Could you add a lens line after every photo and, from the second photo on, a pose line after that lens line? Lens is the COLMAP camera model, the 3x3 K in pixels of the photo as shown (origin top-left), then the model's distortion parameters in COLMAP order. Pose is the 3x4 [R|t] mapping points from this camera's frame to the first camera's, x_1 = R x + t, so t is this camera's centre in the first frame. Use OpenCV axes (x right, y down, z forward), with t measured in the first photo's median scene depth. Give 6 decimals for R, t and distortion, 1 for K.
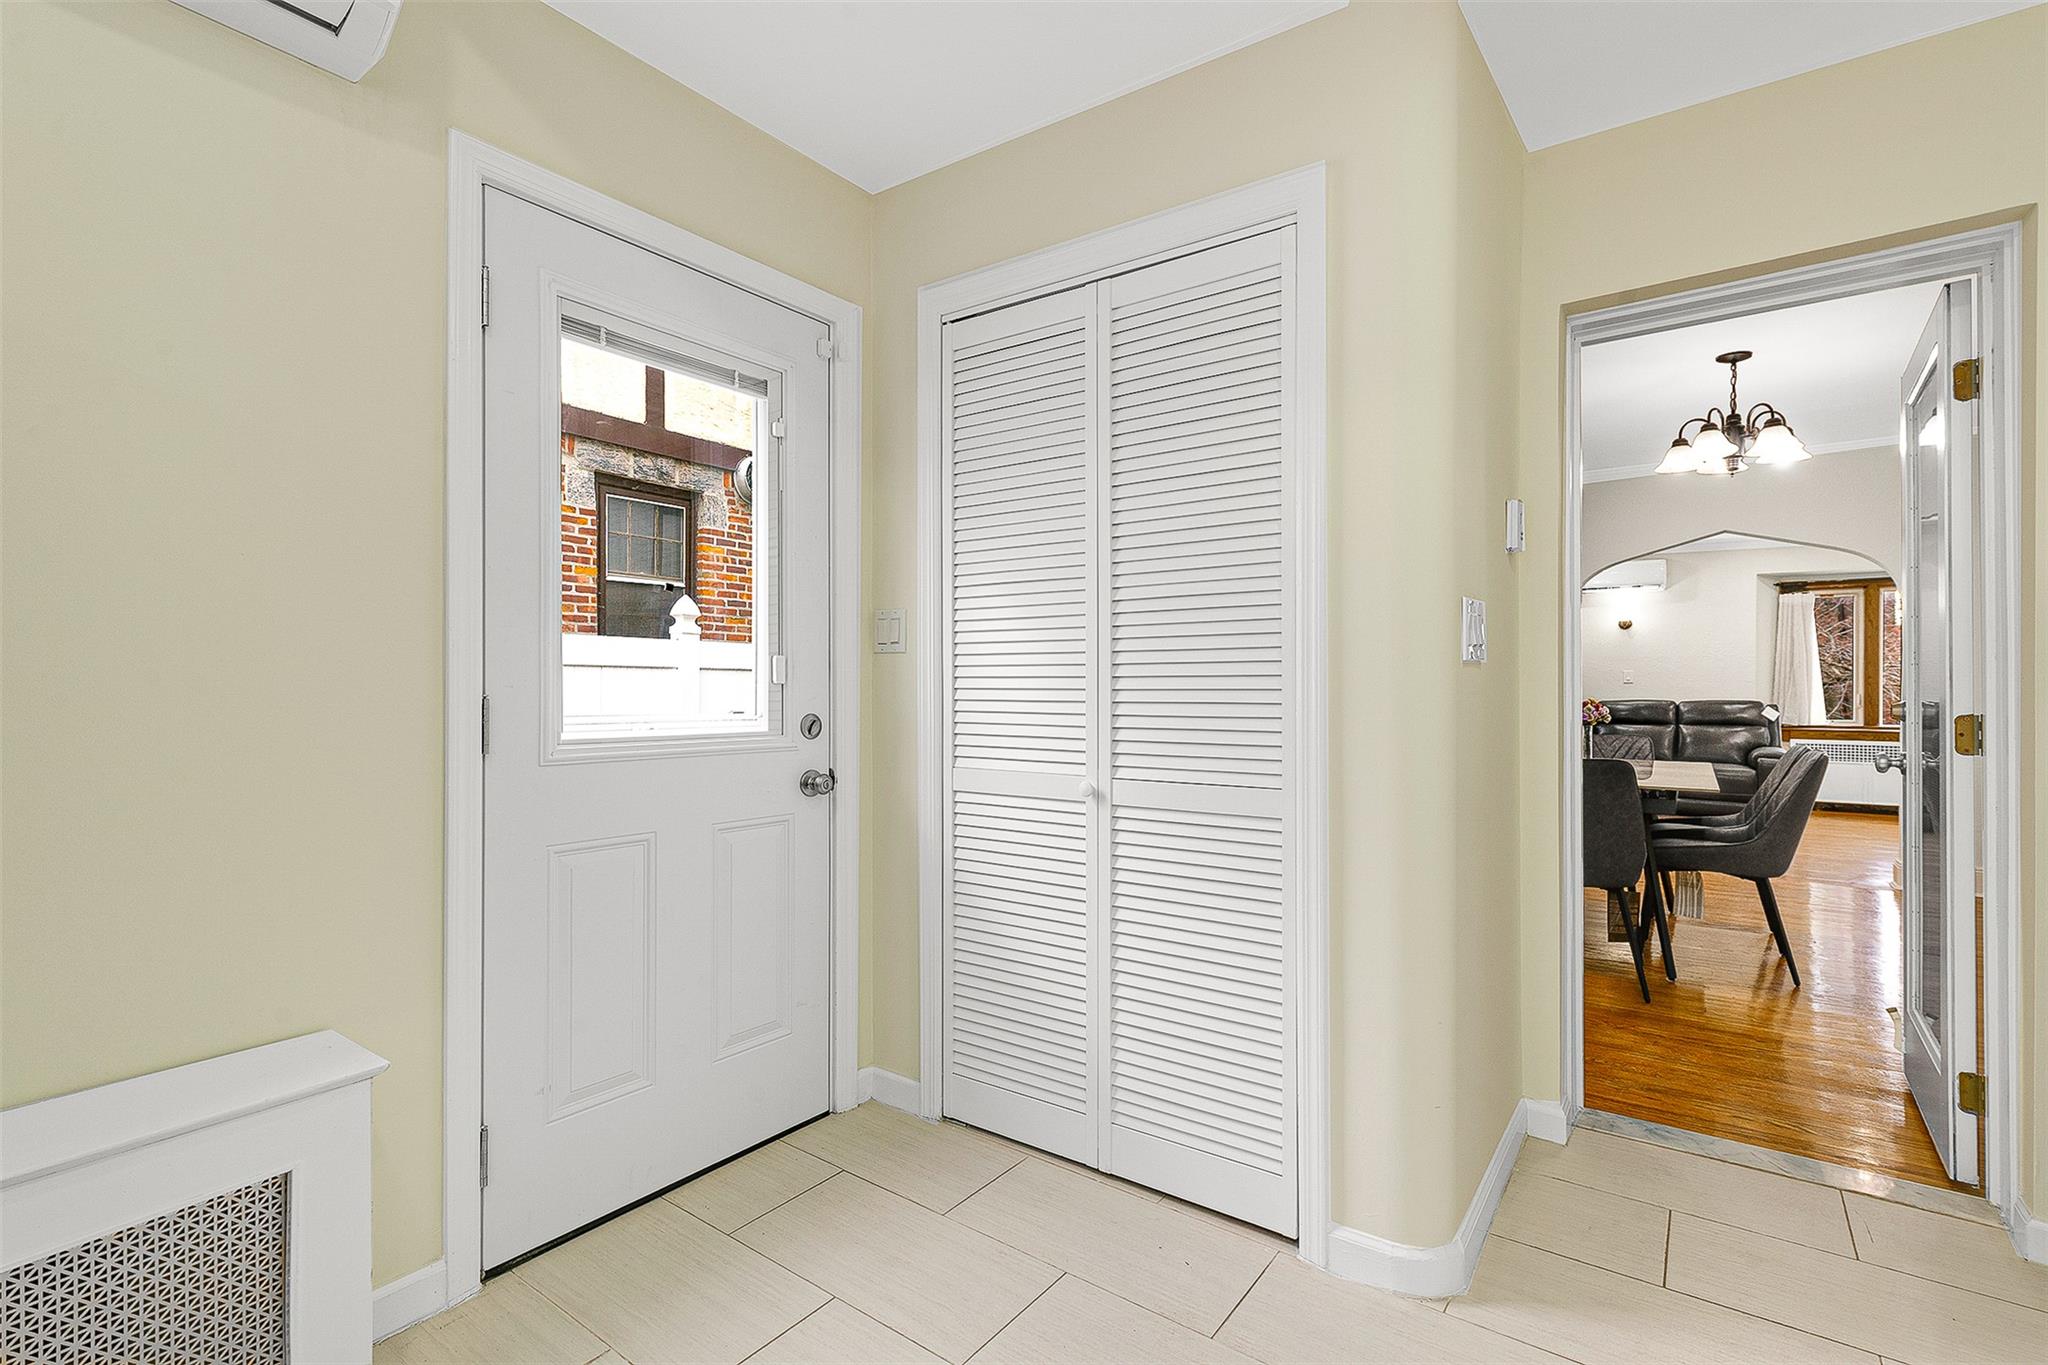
lens RADIAL K [[951.3, 0, 1024.0], [0, 951.3, 682.5], [0, 0, 1]] dist [0.041432, 0.000082]
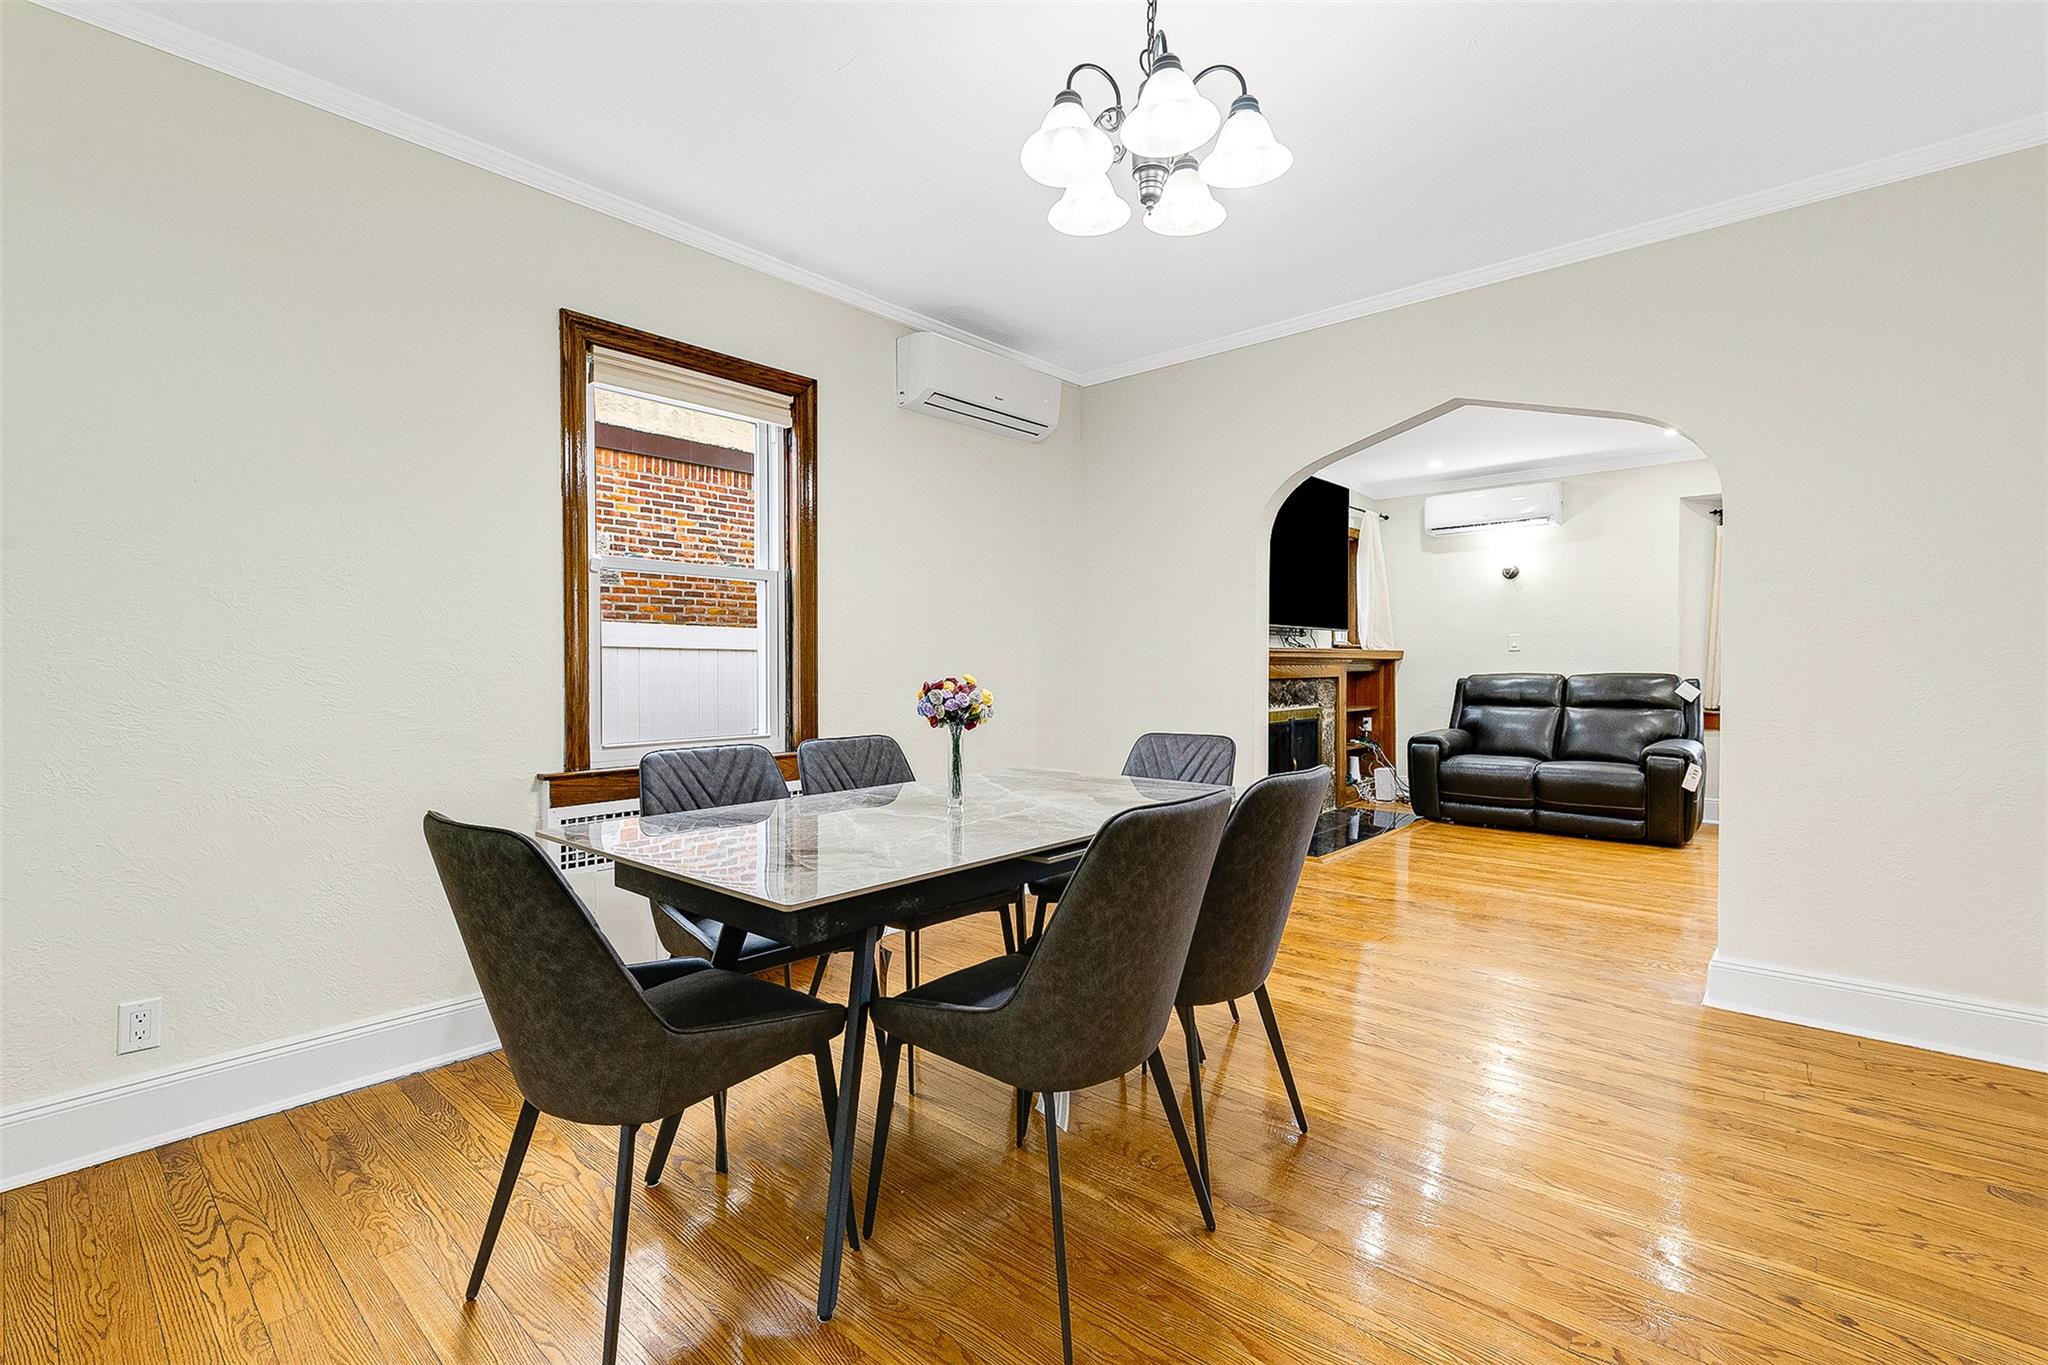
lens RADIAL K [[900.8, 0, 1024.0], [0, 900.8, 682.5], [0, 0, 1]] dist [0.000927, -0.003022]
pose [[0.995134, 0.000065, -0.098527, 0.336161], [0.002343, 0.999701, 0.024326, 0.007519], [0.098499, -0.024439, 0.994837, 0.285138]]
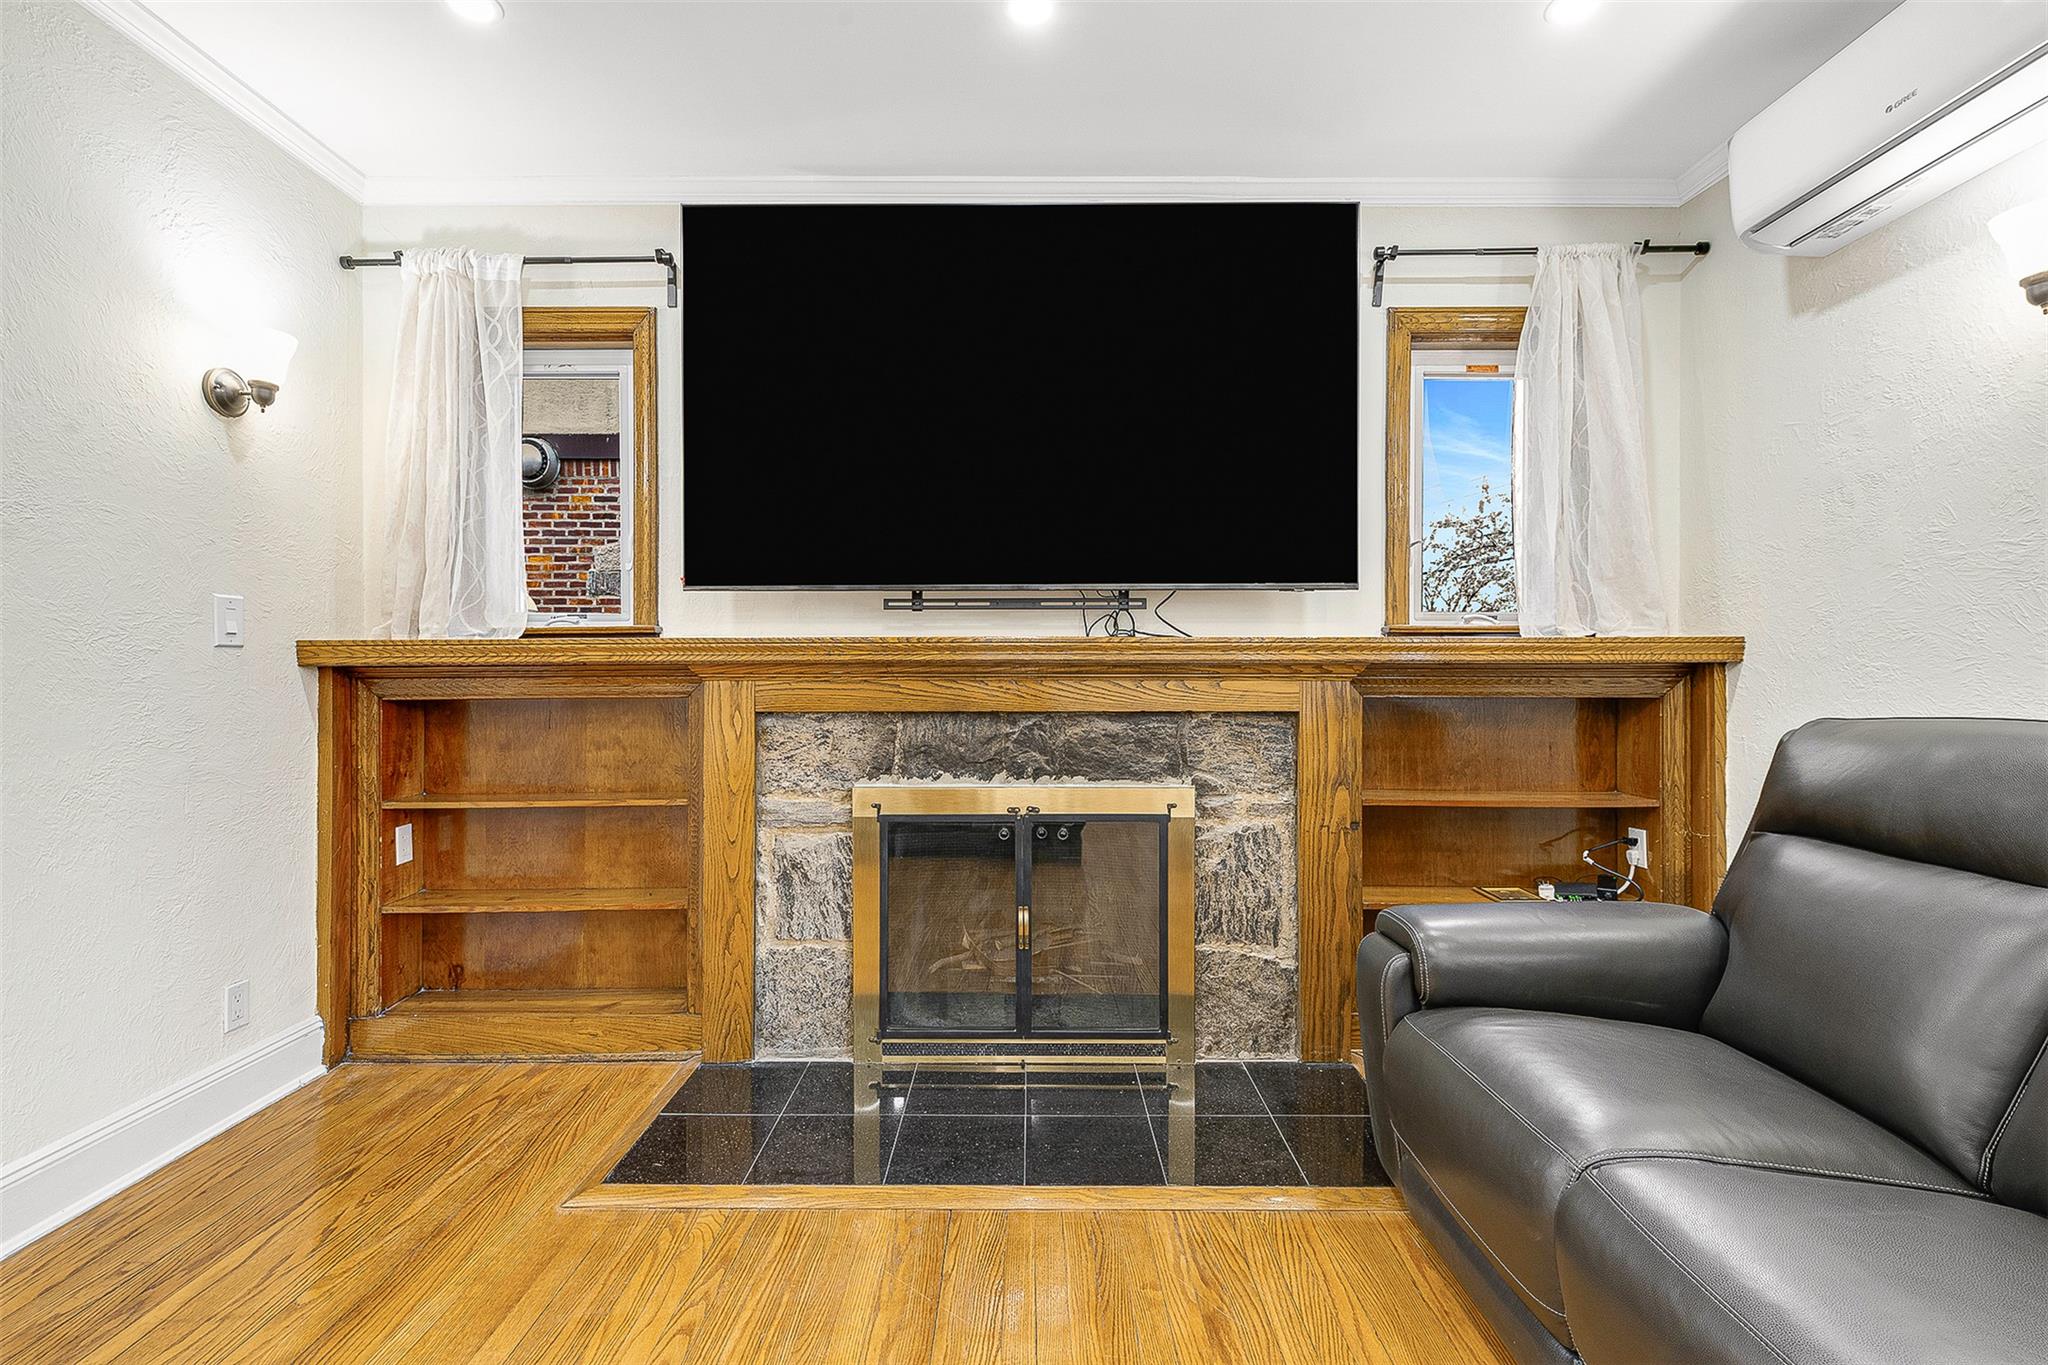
lens RADIAL K [[897.8, 0, 1024.0], [0, 897.8, 682.5], [0, 0, 1]] dist [0.001901, -0.000303]
pose [[0.584379, 0.003376, -0.811474, 0.683266], [0.003919, 0.999968, 0.006982, 0.009685], [0.811472, -0.007260, 0.584347, 0.793560]]
